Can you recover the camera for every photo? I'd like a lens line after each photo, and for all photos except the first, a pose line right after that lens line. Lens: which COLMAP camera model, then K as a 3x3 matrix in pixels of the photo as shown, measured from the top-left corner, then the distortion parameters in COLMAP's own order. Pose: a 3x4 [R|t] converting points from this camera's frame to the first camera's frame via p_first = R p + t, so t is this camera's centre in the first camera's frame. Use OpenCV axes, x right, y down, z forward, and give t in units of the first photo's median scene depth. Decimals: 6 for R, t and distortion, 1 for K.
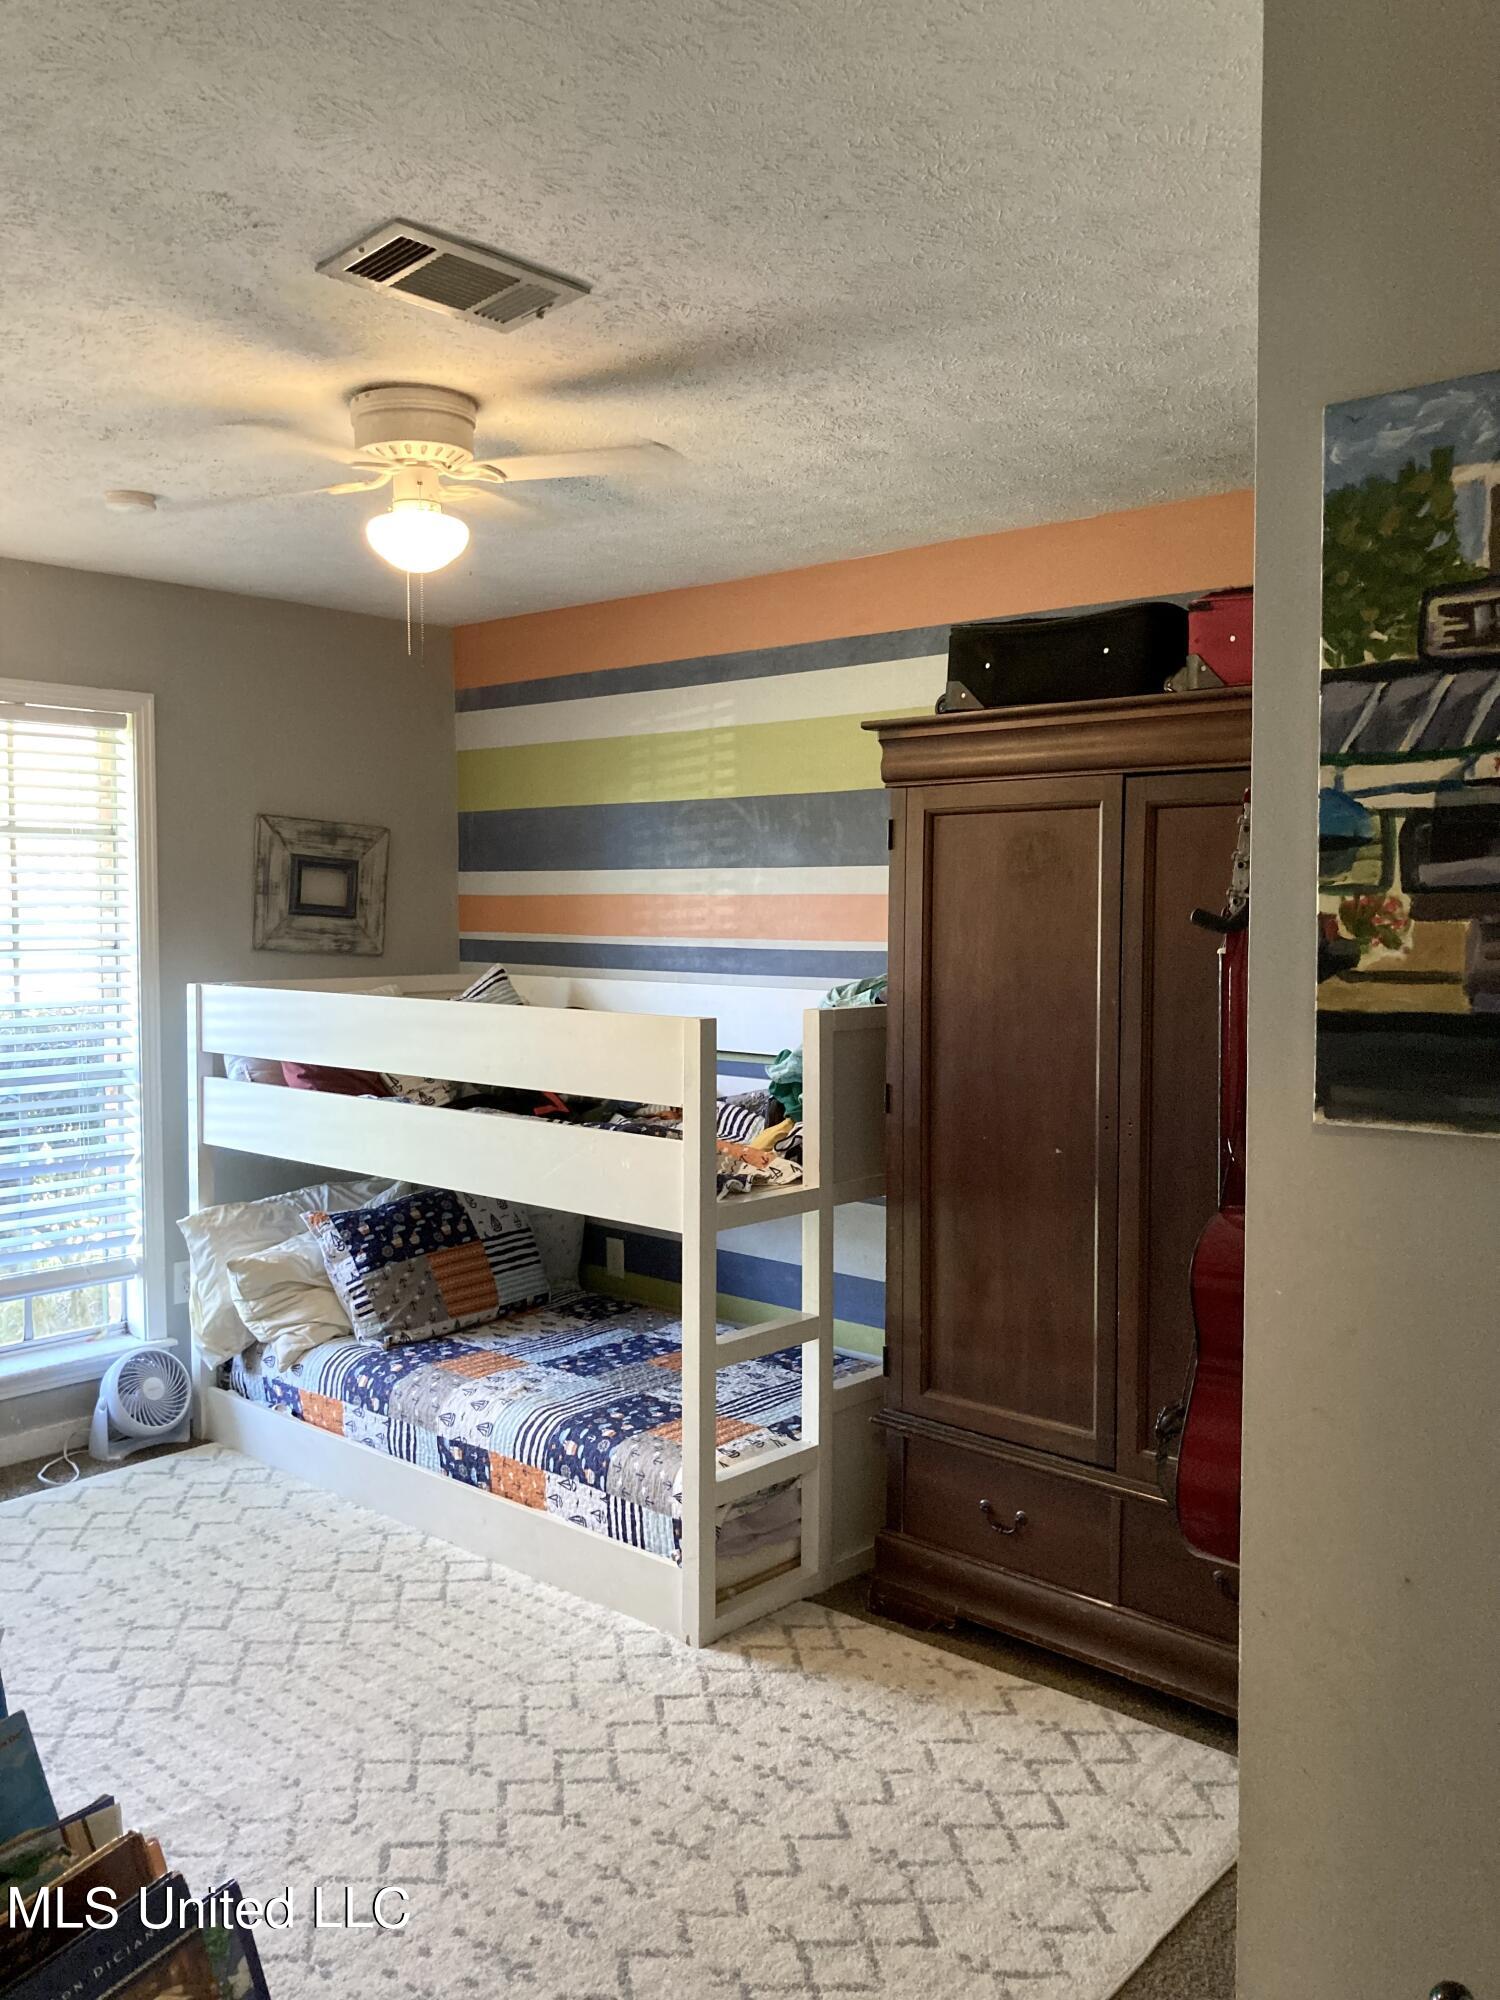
lens RADIAL K [[1686.1, 0, 750.0], [0, 1686.1, 1000.0], [0, 0, 1]] dist [0.041621, 0.019671]
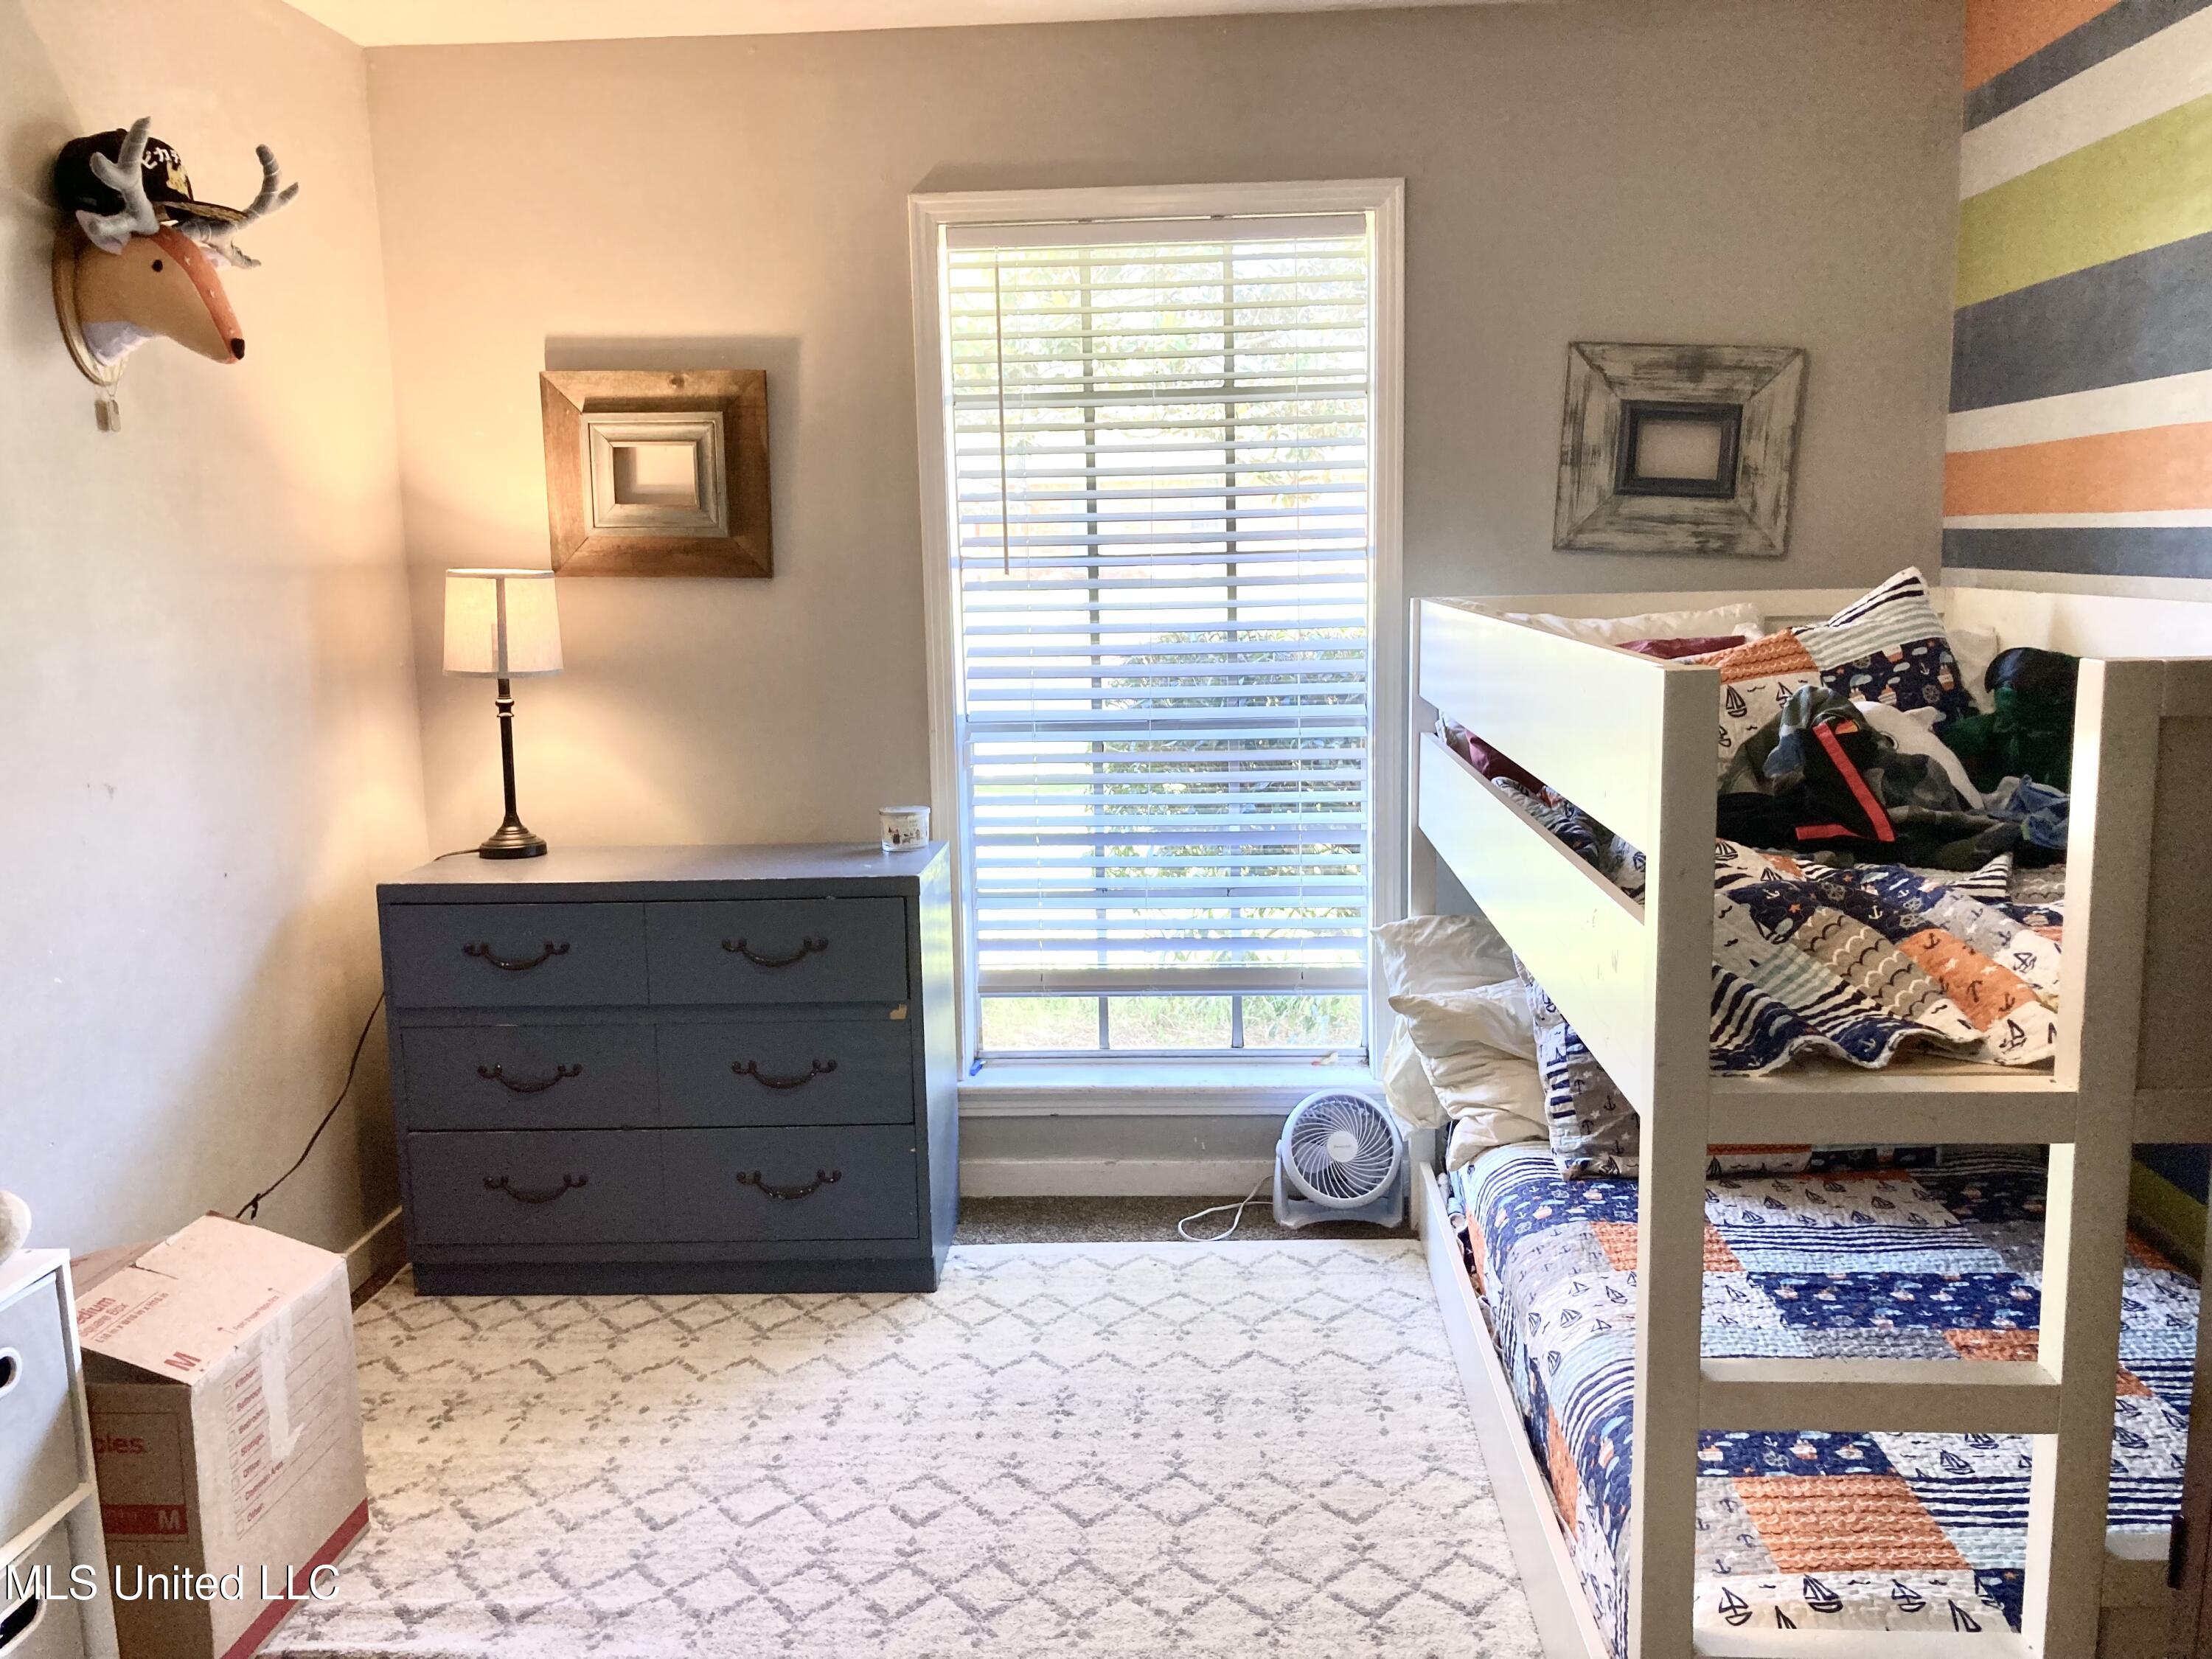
lens RADIAL K [[1864.8, 0, 1106.0], [0, 1864.8, 829.5], [0, 0, 1]] dist [0.041621, 0.019671]
pose [[0.630481, 0.107607, -0.768710, 0.195006], [-0.023374, 0.992527, 0.119767, -0.004102], [0.775853, -0.057543, 0.628284, 0.412459]]
